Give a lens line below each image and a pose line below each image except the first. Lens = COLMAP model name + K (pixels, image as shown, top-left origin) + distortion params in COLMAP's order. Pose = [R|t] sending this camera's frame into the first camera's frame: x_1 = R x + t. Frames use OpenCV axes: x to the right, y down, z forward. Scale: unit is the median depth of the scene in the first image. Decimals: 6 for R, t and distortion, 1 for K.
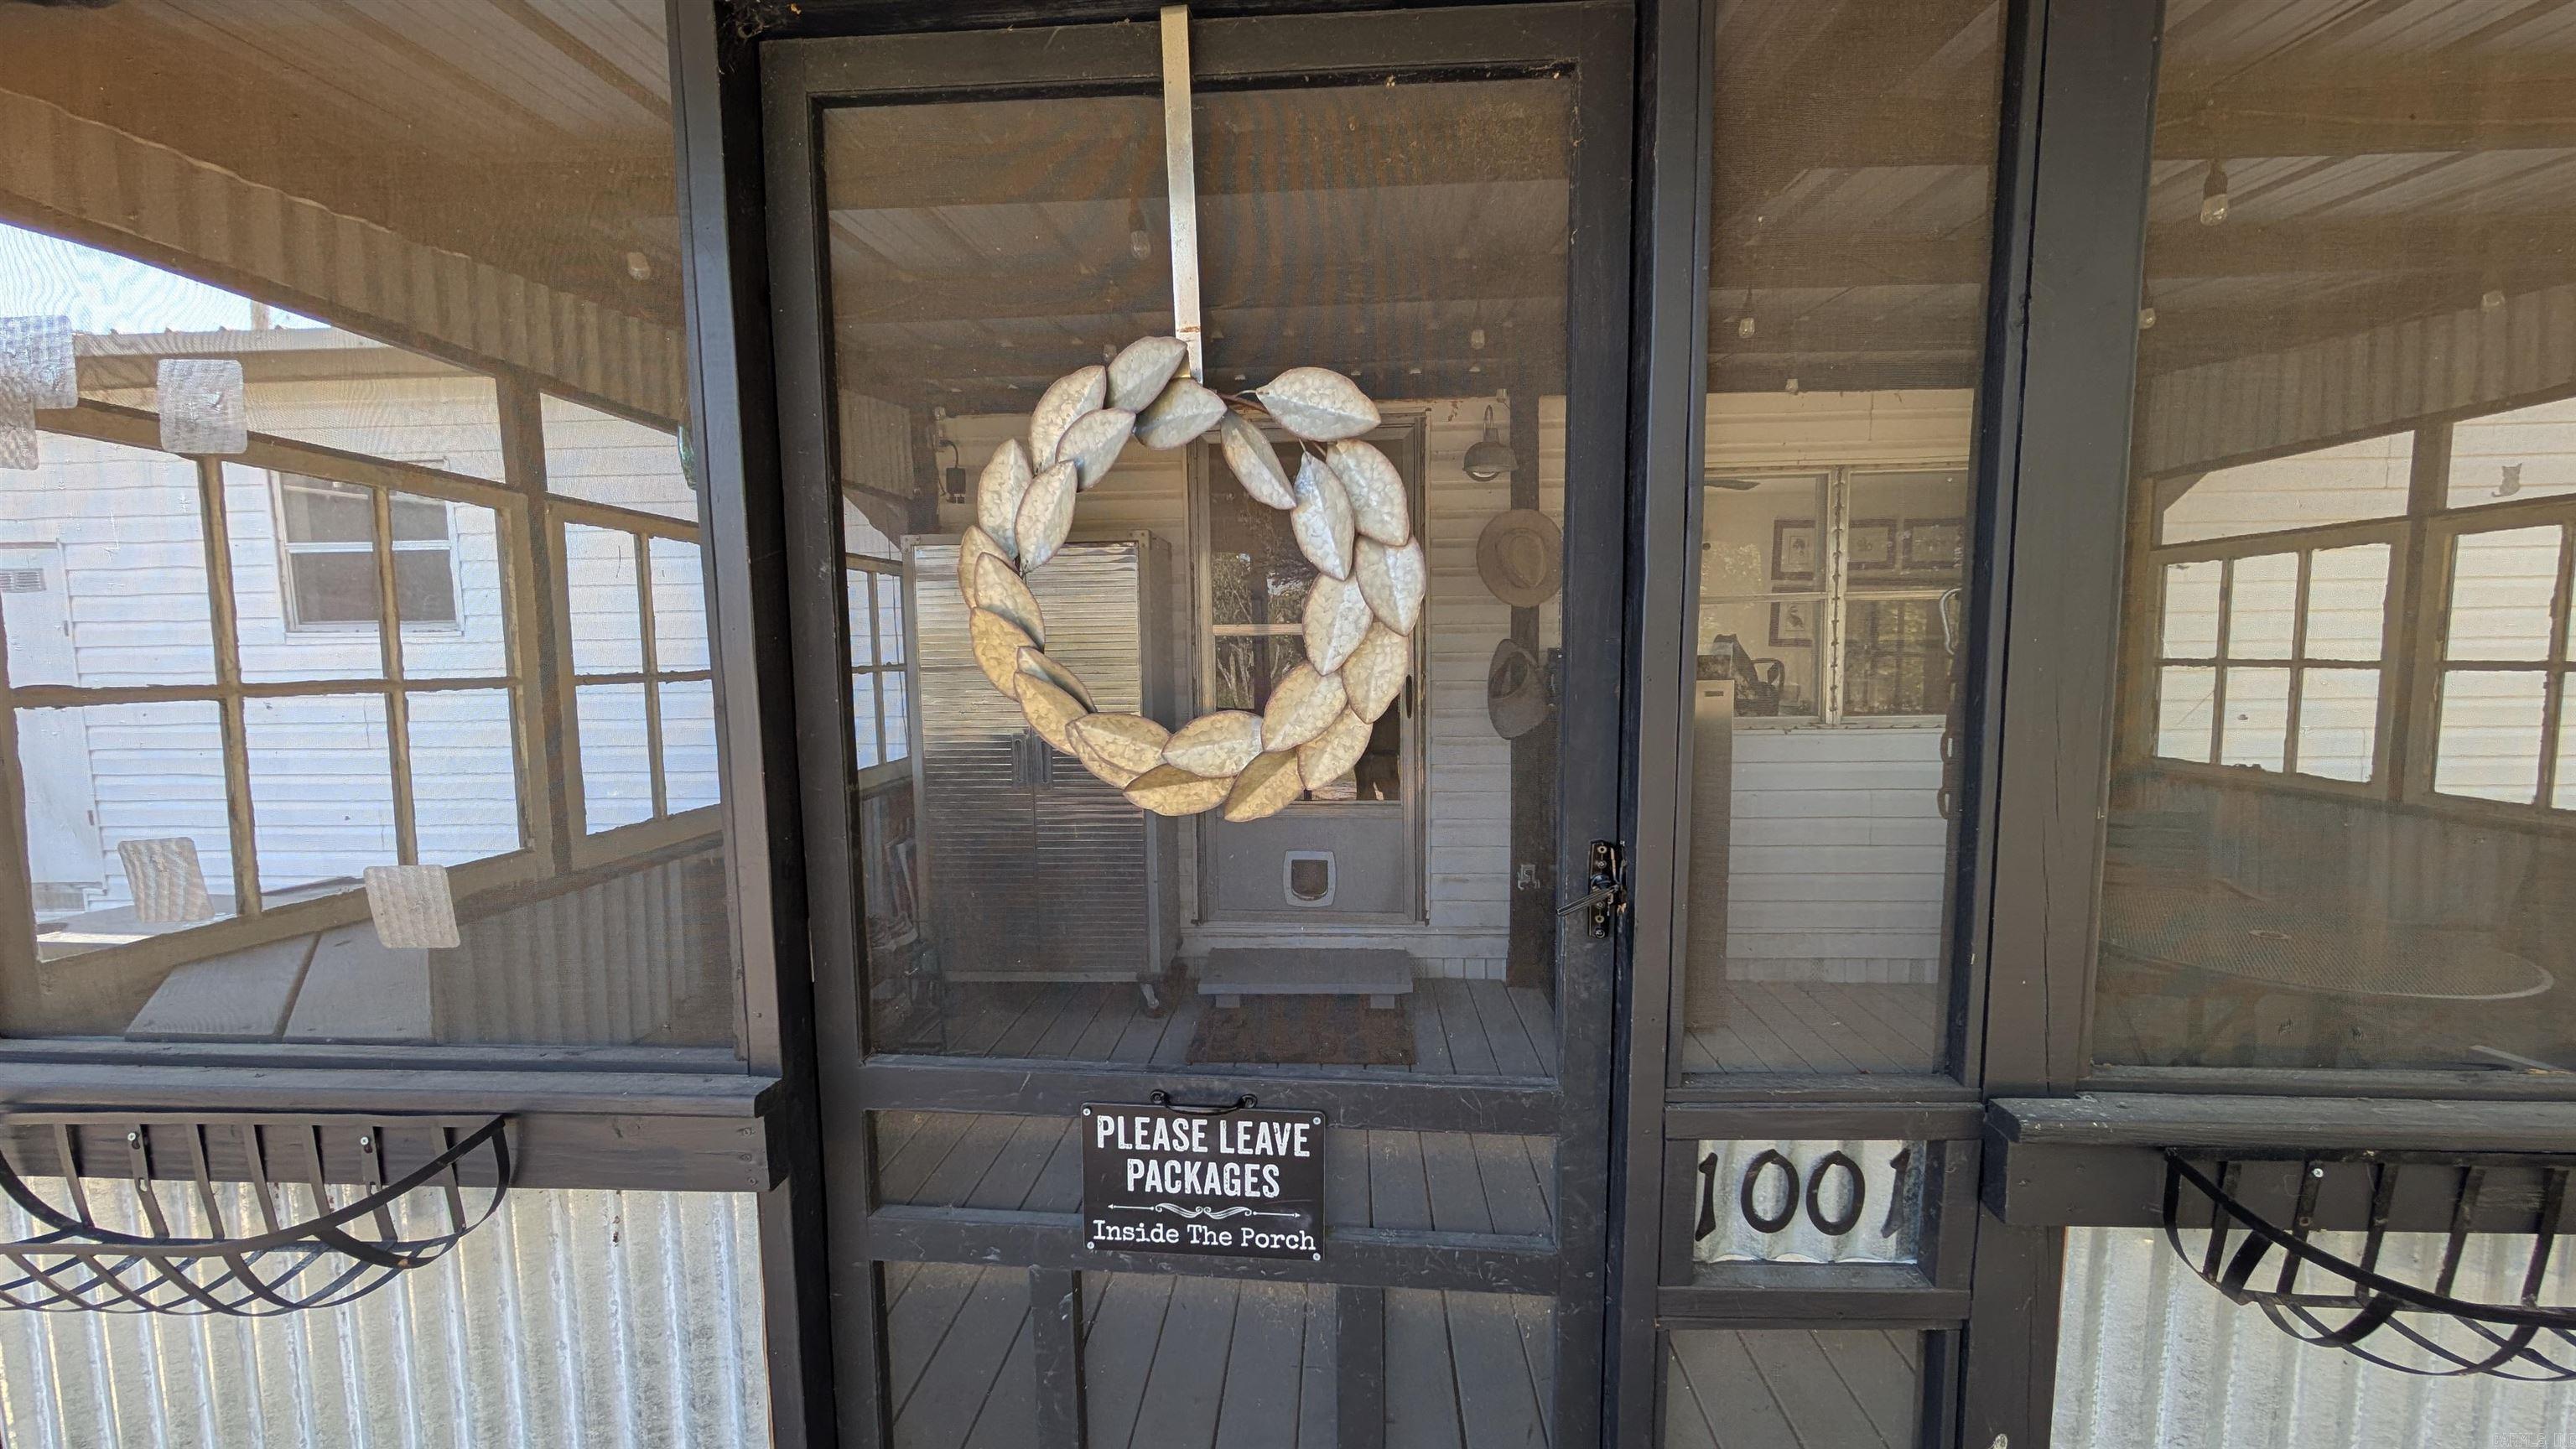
lens RADIAL K [[967.2, 0, 1285.2], [0, 967.2, 734.2], [0, 0, 1]] dist [-0.001998, 0.000246]
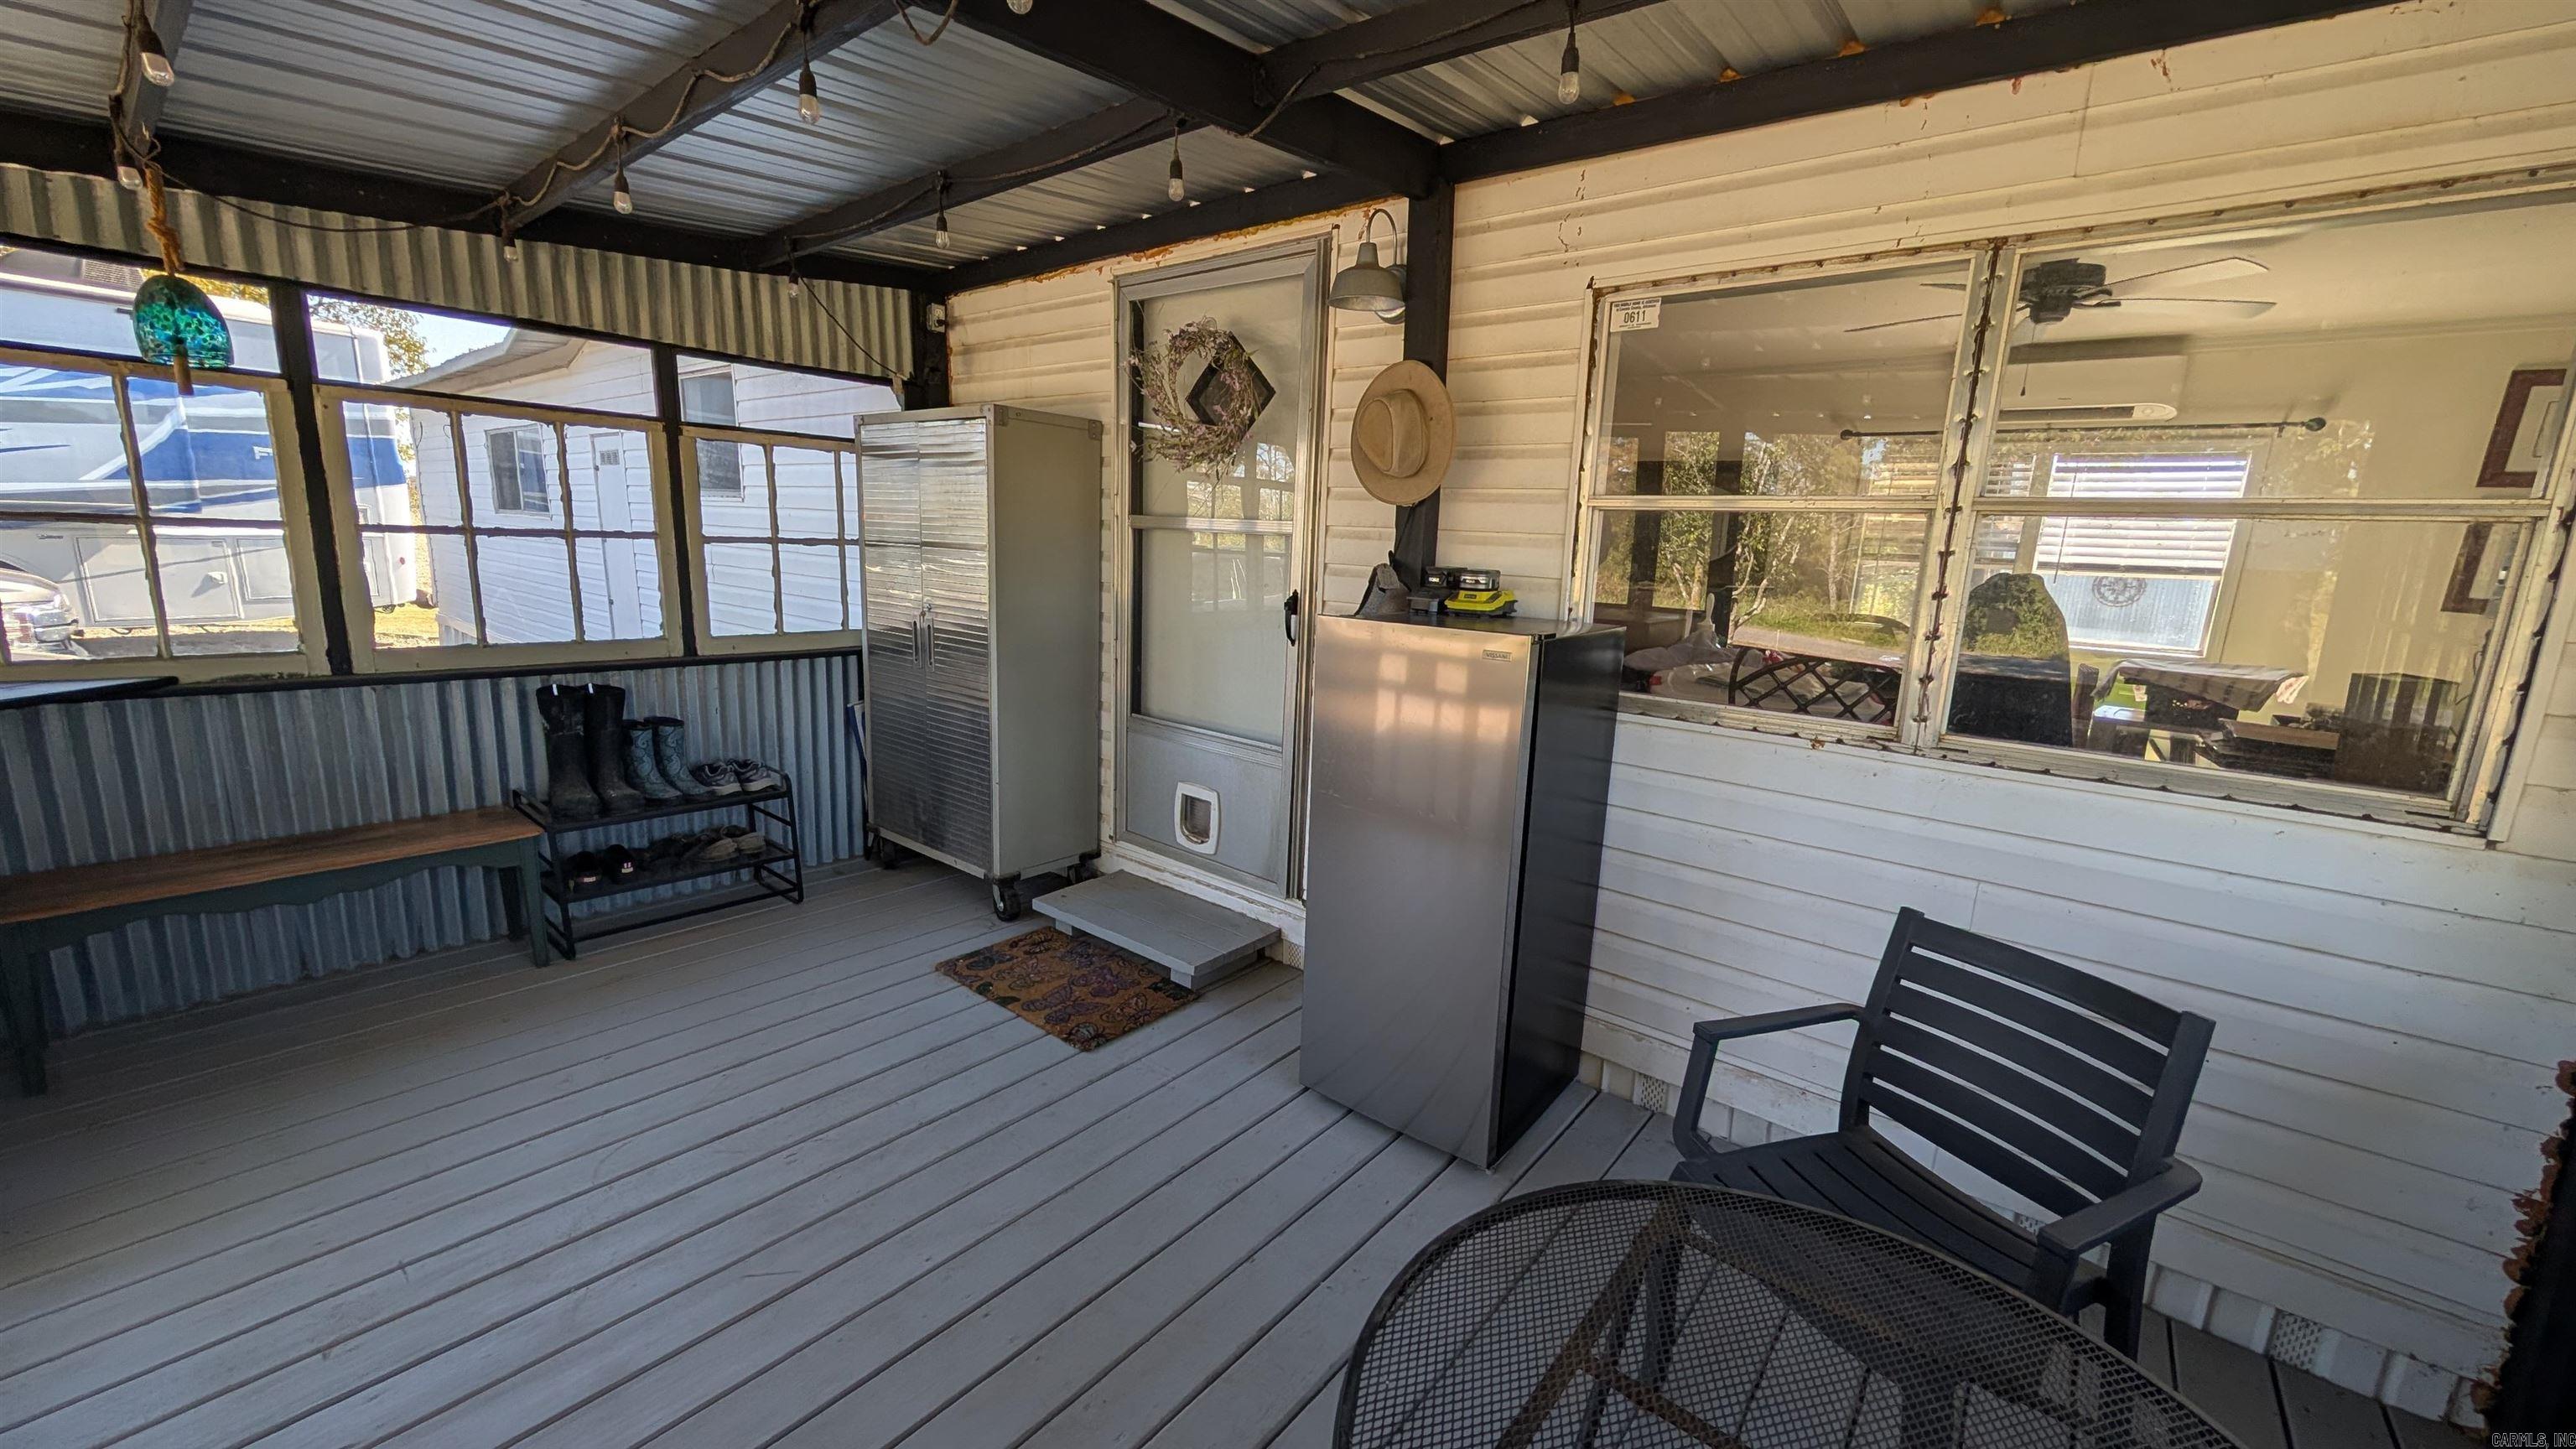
lens RADIAL K [[967.2, 0, 1276.7], [0, 967.2, 735.4], [0, 0, 1]] dist [-0.001998, 0.000246]
pose [[0.810944, 0.167067, -0.560767, 0.611883], [-0.107831, 0.984628, 0.137408, -0.054763], [0.575103, -0.050963, 0.816492, 0.374654]]
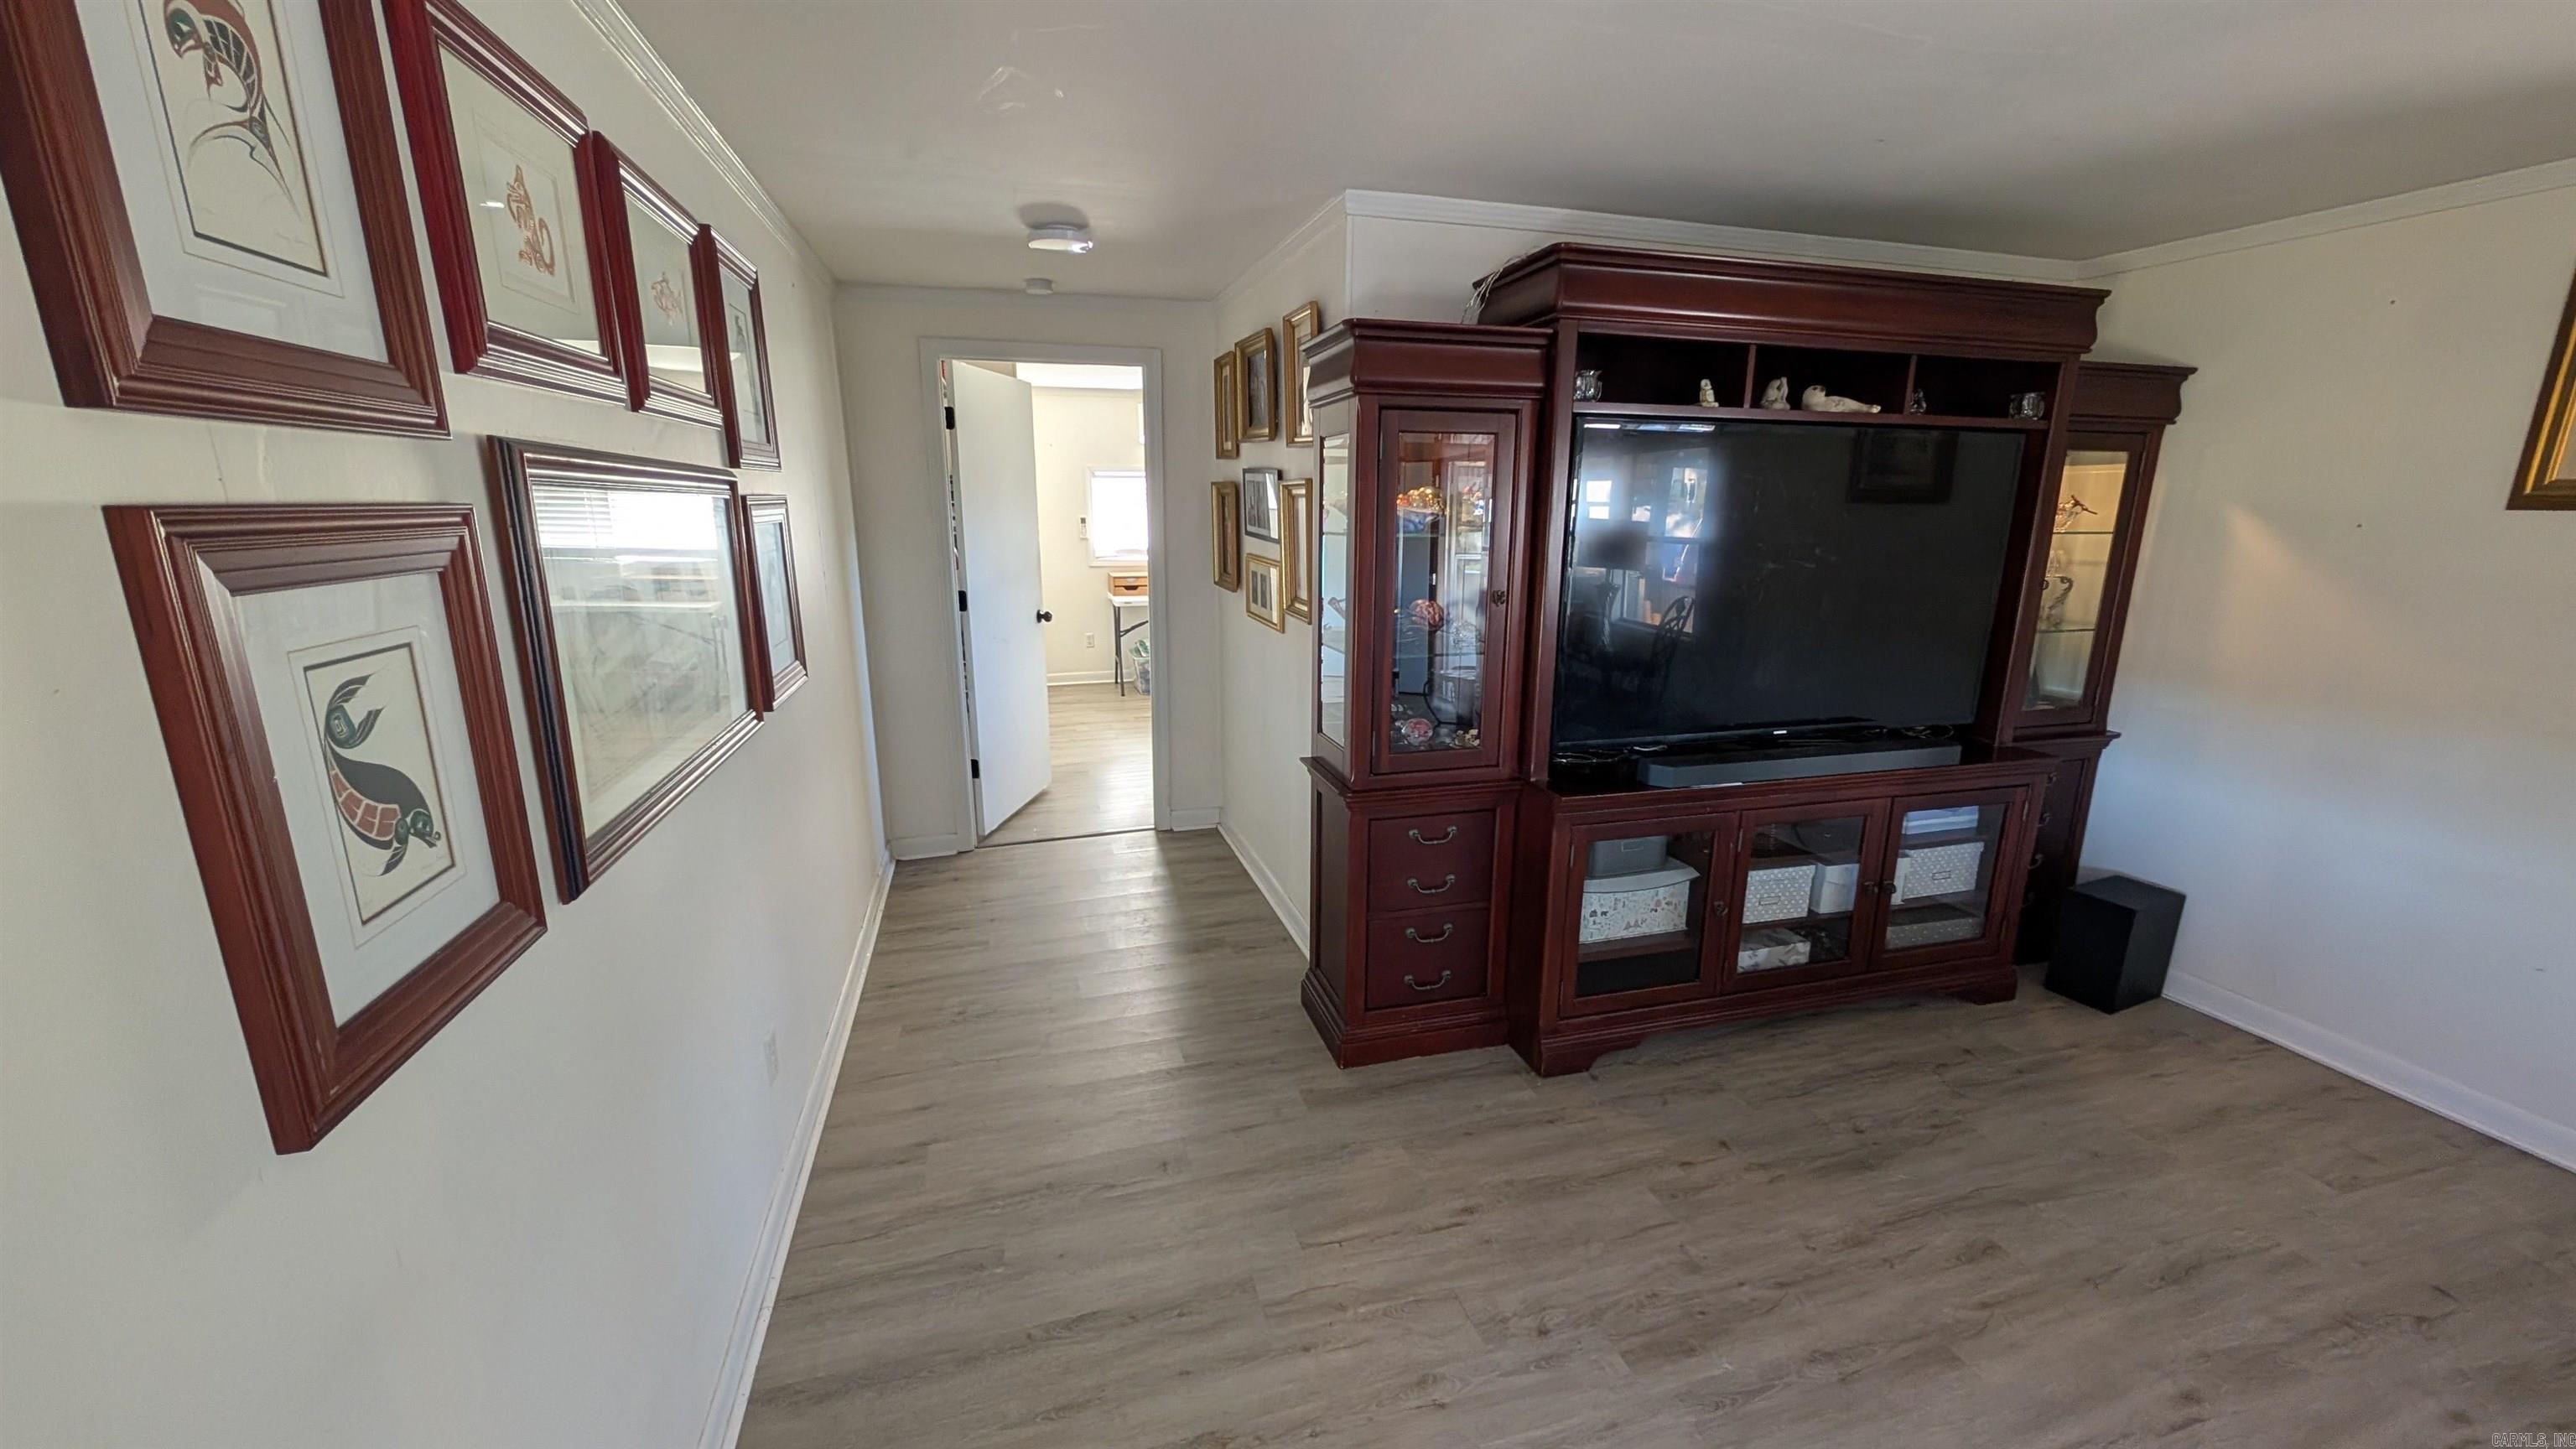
lens RADIAL K [[967.2, 0, 1284.1], [0, 967.2, 723.6], [0, 0, 1]] dist [-0.001998, 0.000246]
pose [[-0.334743, -0.207700, 0.919134, 0.859737], [0.081240, 0.965413, 0.247745, -0.316818], [-0.938801, 0.157602, -0.306292, 2.038818]]
